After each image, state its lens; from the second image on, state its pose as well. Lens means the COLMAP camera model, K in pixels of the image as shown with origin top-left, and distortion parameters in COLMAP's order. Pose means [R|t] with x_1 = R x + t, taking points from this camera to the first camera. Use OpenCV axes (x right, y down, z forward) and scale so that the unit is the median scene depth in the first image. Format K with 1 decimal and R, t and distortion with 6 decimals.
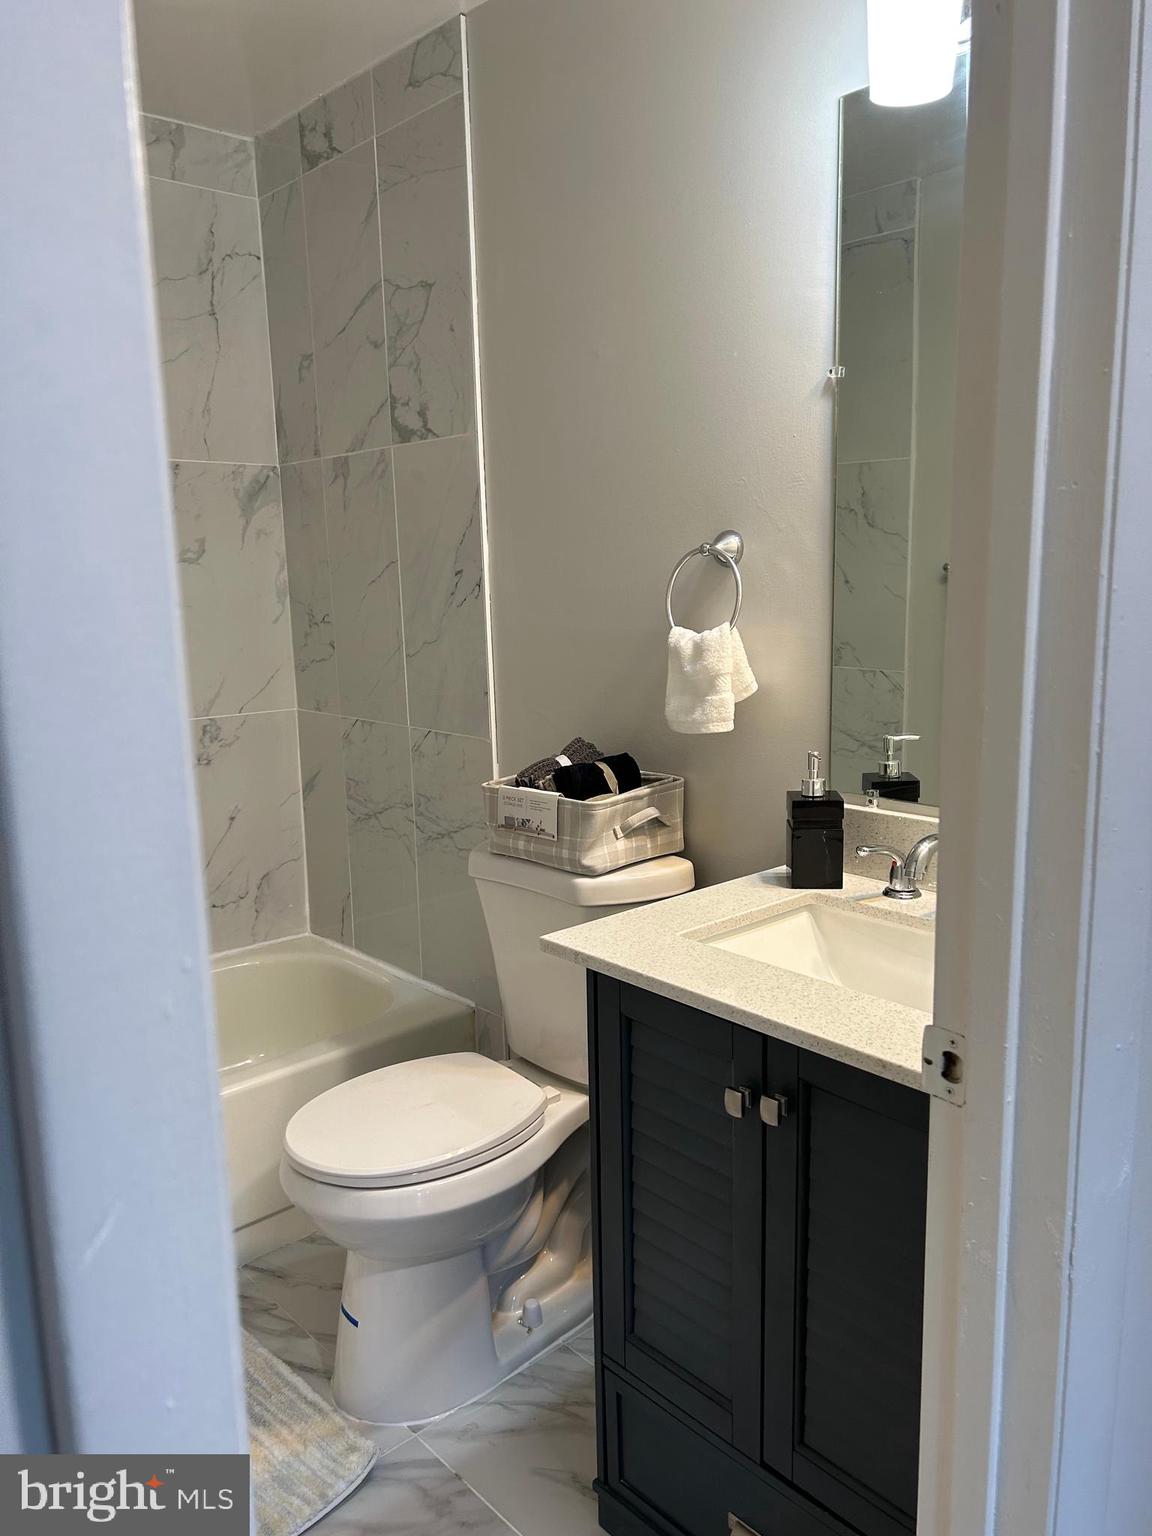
lens RADIAL K [[1160.6, 0, 576.0], [0, 1160.6, 768.0], [0, 0, 1]] dist [0.060168, -0.079450]
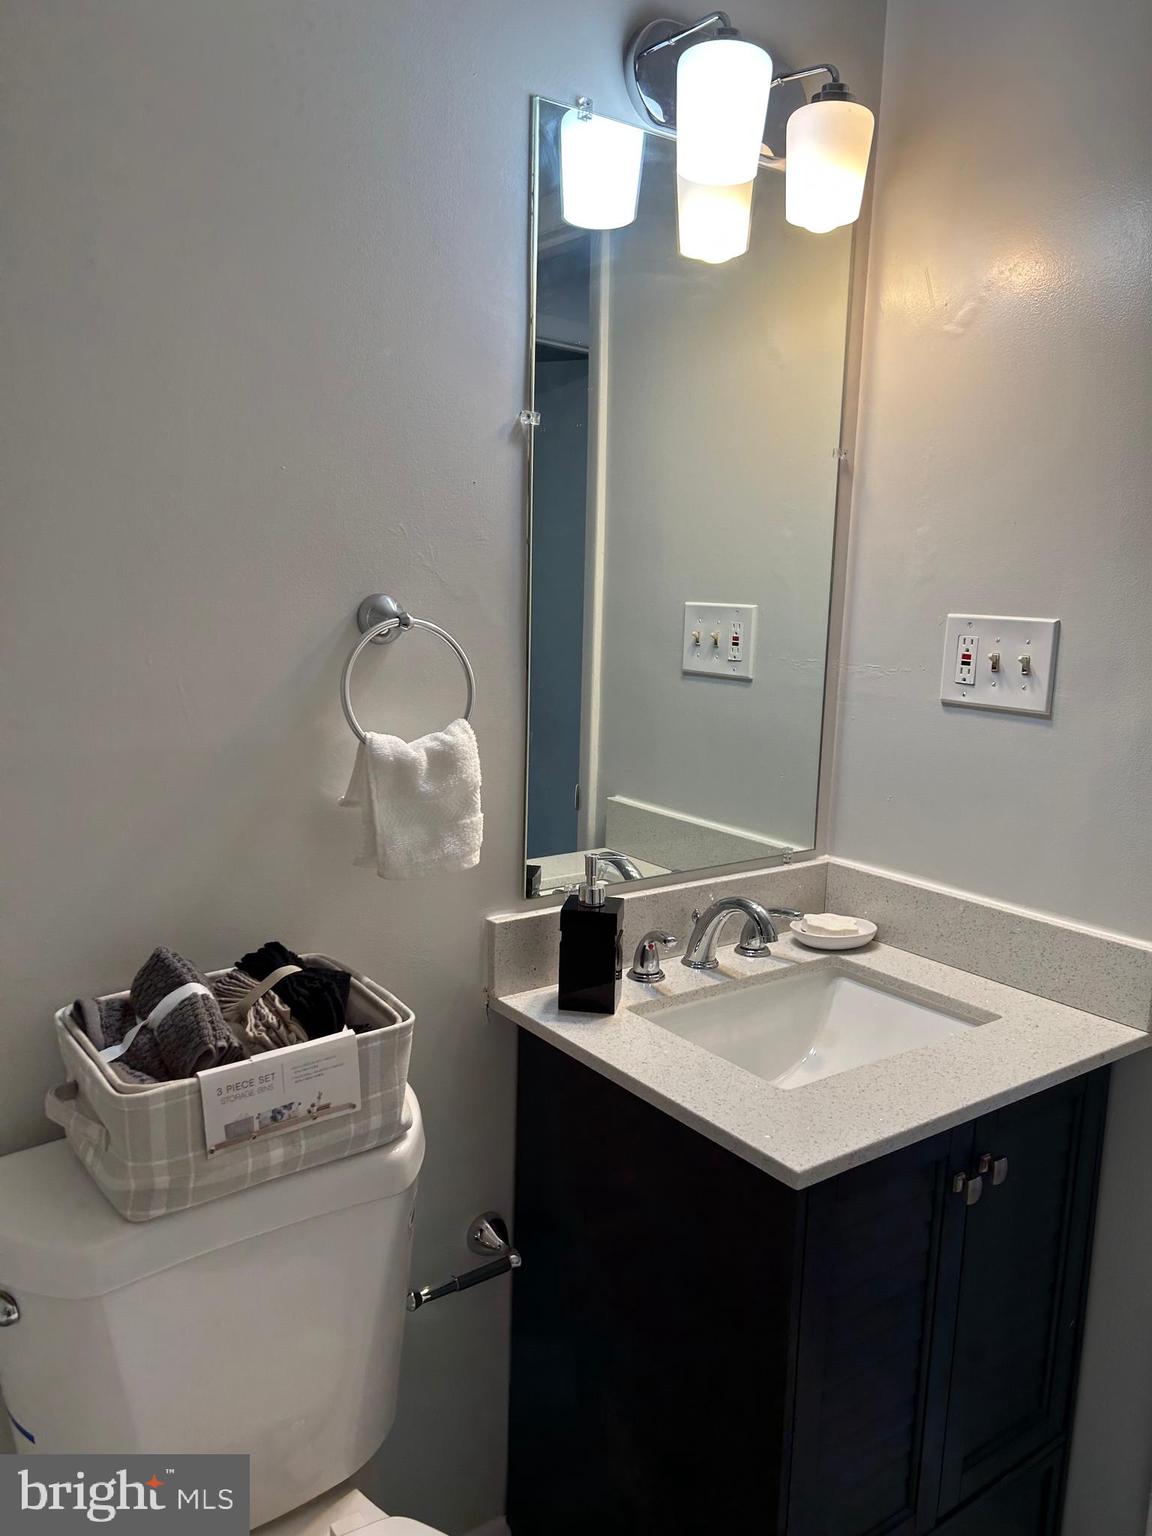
lens RADIAL K [[1160.6, 0, 576.0], [0, 1160.6, 768.0], [0, 0, 1]] dist [0.060168, -0.079450]
pose [[0.075485, -0.139658, 0.987318, -0.574560], [0.138263, 0.982045, 0.128342, -0.170221], [-0.987515, 0.126821, 0.093439, 0.815820]]
